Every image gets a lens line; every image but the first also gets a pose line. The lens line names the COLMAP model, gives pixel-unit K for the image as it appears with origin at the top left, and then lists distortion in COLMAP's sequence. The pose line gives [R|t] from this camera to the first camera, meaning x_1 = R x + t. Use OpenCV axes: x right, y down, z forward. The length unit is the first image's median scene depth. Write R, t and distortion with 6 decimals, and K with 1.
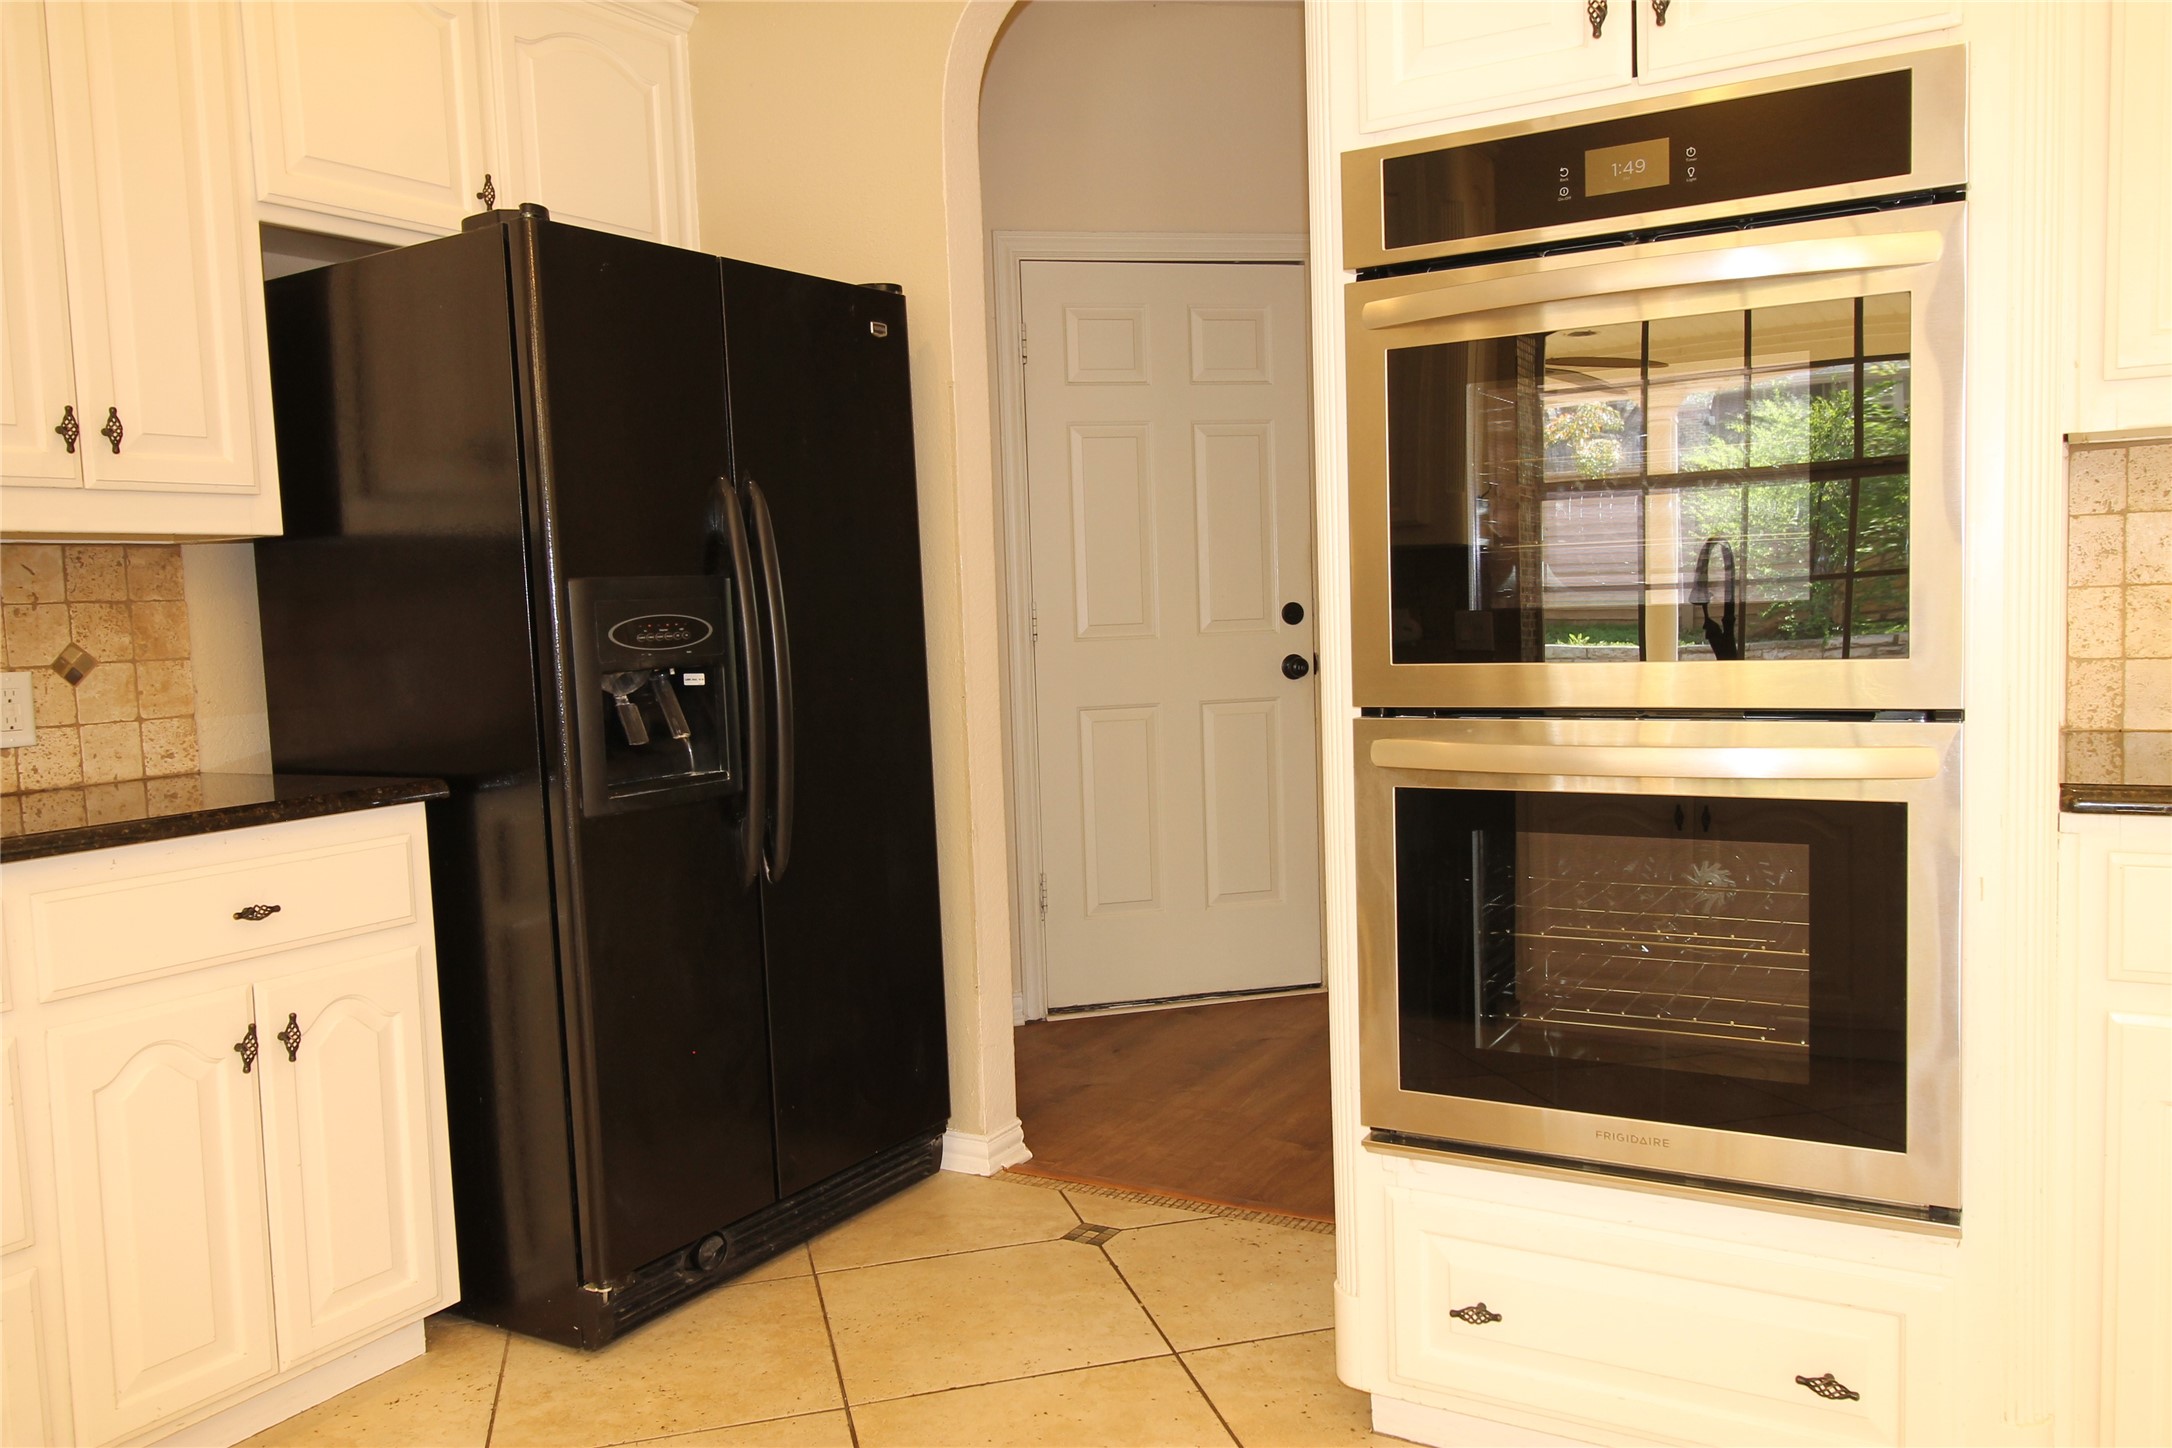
lens RADIAL K [[1675.1, 0, 1086.0], [0, 1675.1, 724.0], [0, 0, 1]] dist [0.007578, 0.005181]
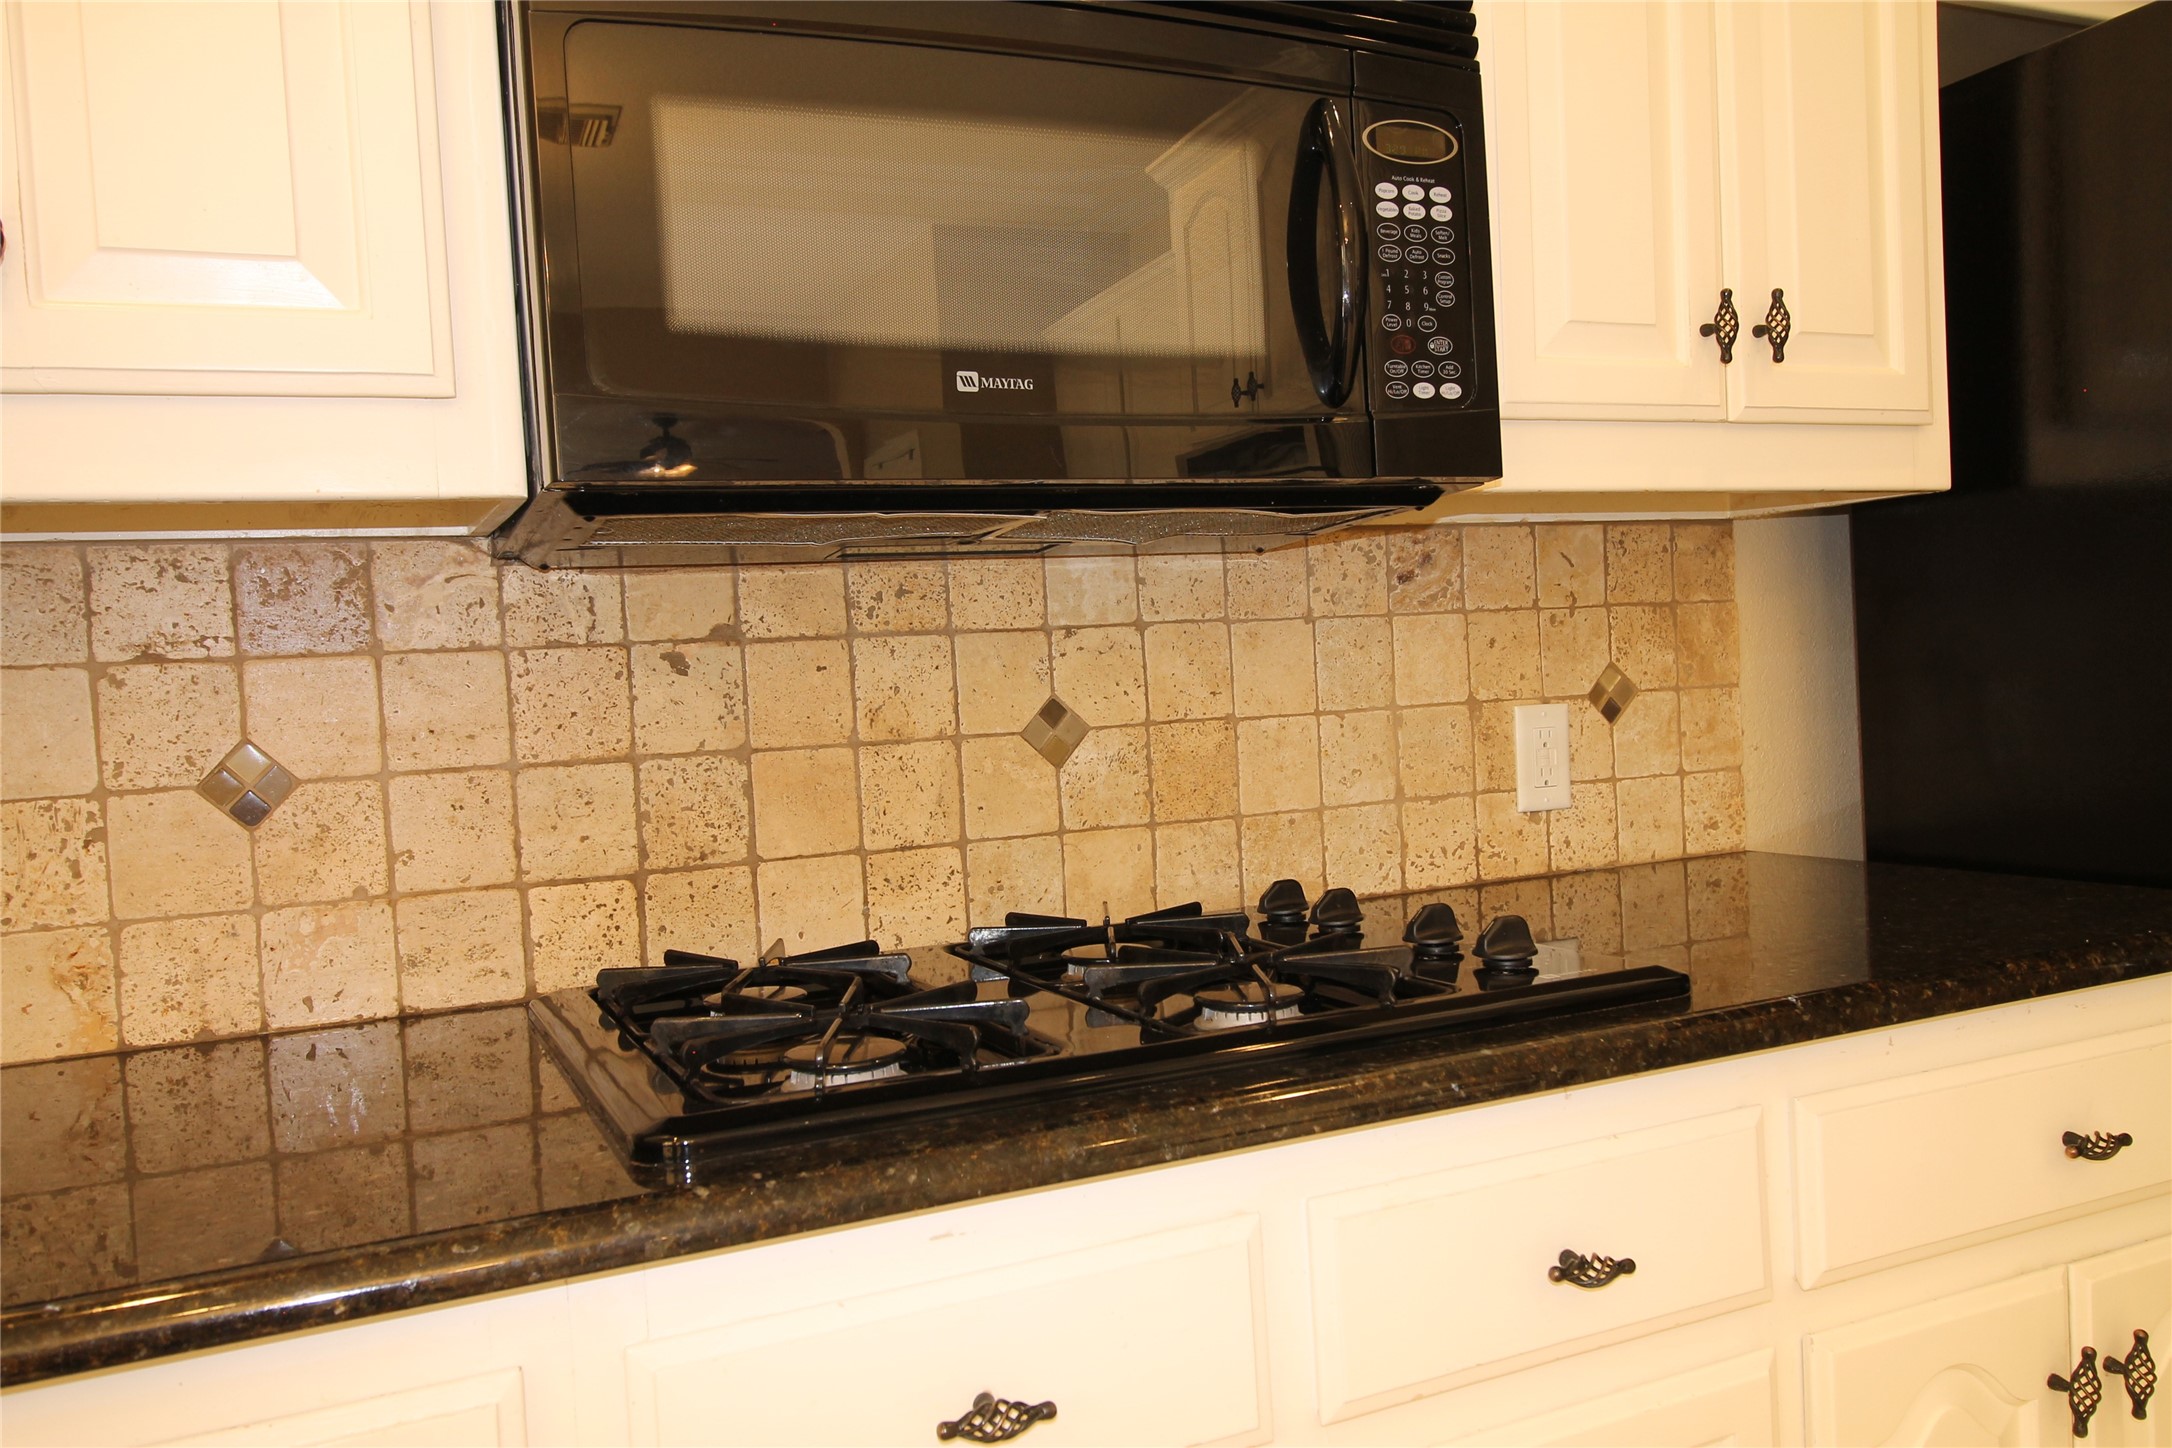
lens RADIAL K [[1675.1, 0, 1086.0], [0, 1675.1, 724.0], [0, 0, 1]] dist [0.007578, 0.005181]
pose [[0.825933, 0.014779, -0.563575, -0.385941], [-0.023385, 0.999694, -0.008056, -0.011783], [0.563284, 0.019833, 0.826025, 0.295940]]
